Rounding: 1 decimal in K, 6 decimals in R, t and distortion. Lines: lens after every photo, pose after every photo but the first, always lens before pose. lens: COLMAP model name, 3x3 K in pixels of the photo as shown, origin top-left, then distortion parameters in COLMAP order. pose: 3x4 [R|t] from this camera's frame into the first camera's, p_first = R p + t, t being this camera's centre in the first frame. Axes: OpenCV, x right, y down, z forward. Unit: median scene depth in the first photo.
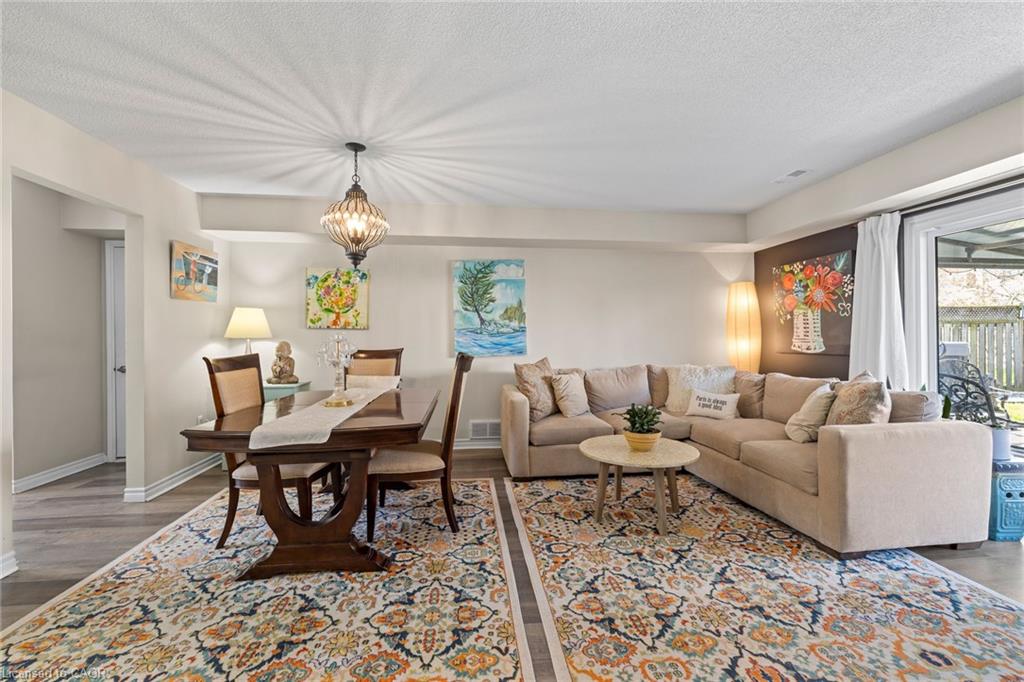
lens RADIAL K [[430.7, 0, 511.6], [0, 430.7, 336.2], [0, 0, 1]] dist [-0.000281, 0.000231]
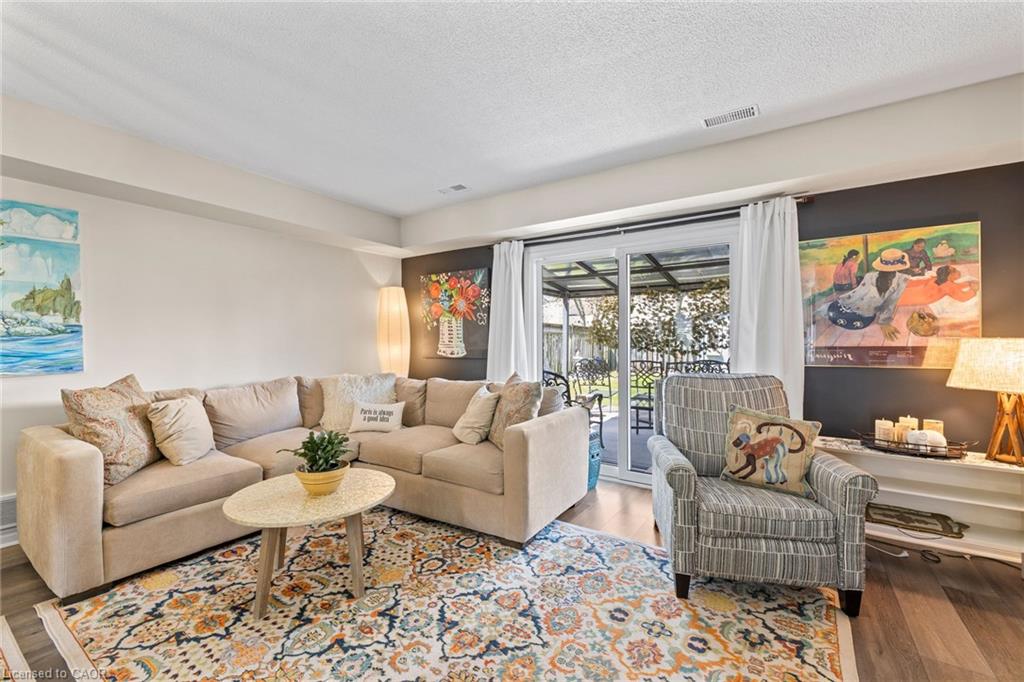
lens RADIAL K [[428.3, 0, 515.9], [0, 428.3, 341.1], [0, 0, 1]] dist [0.001216, 0.000116]
pose [[0.643025, 0.004545, 0.765832, -0.048756], [-0.002601, 0.999990, -0.003750, 0.001427], [-0.765841, 0.000419, 0.643030, 0.224011]]
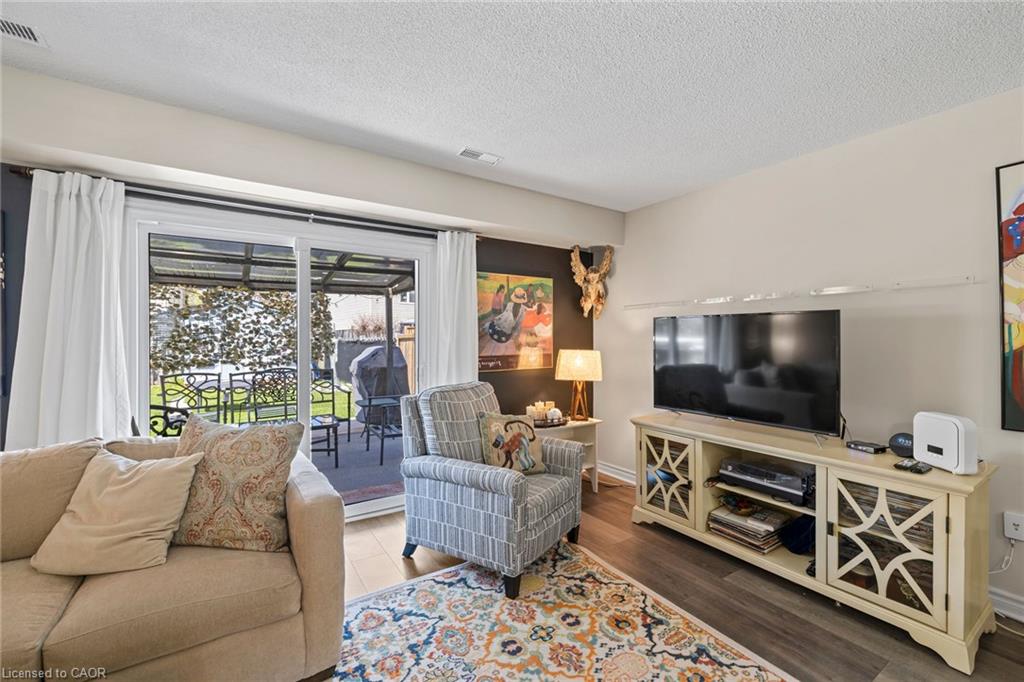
lens RADIAL K [[430.7, 0, 511.6], [0, 430.7, 336.2], [0, 0, 1]] dist [-0.000281, 0.000231]
pose [[-0.457898, 0.008243, 0.888966, -0.018021], [0.000123, 0.999958, -0.009209, -0.031915], [-0.889005, -0.004108, -0.457880, 0.741928]]
